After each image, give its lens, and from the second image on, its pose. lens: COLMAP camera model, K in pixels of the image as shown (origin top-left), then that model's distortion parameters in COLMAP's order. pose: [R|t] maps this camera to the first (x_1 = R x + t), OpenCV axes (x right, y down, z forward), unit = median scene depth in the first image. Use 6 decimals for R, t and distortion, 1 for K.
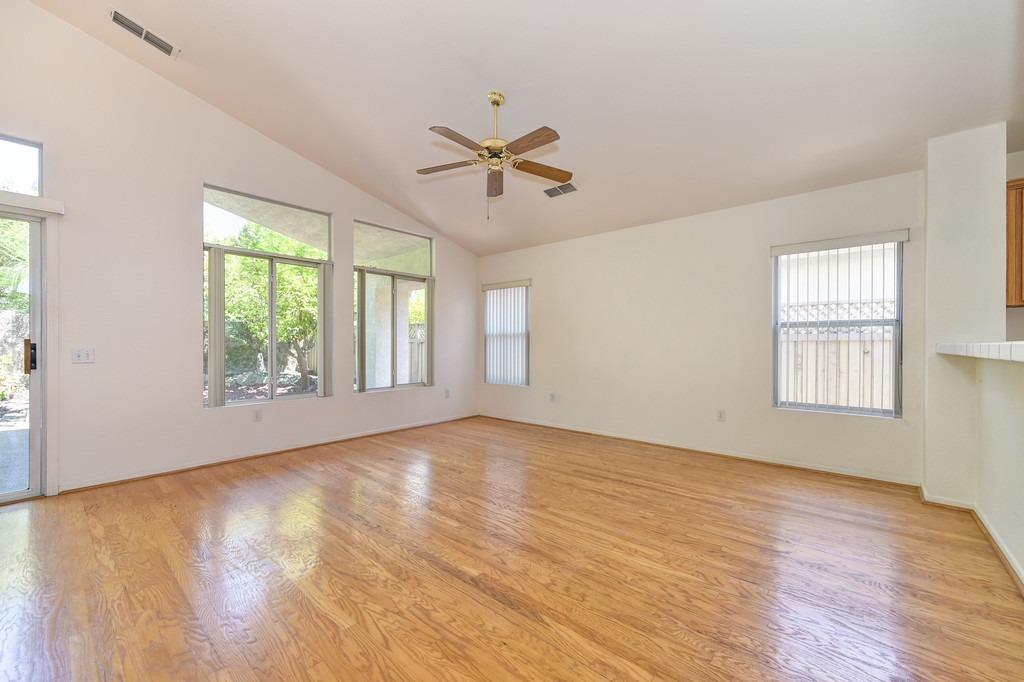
lens RADIAL K [[406.9, 0, 513.7], [0, 406.9, 342.3], [0, 0, 1]] dist [-0.001599, -0.001262]
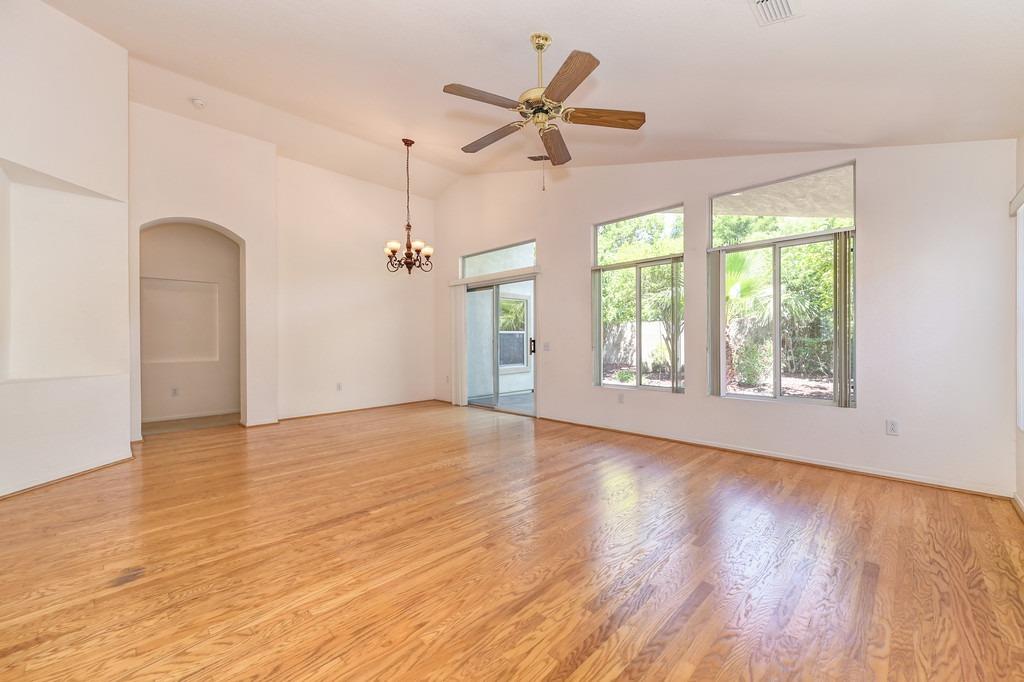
lens RADIAL K [[406.9, 0, 520.7], [0, 406.9, 337.6], [0, 0, 1]] dist [-0.001599, -0.001262]
pose [[-0.058970, -0.005236, -0.998246, 0.811141], [0.005429, 0.999970, -0.005566, 0.004504], [0.998245, -0.005748, -0.058940, 1.049061]]
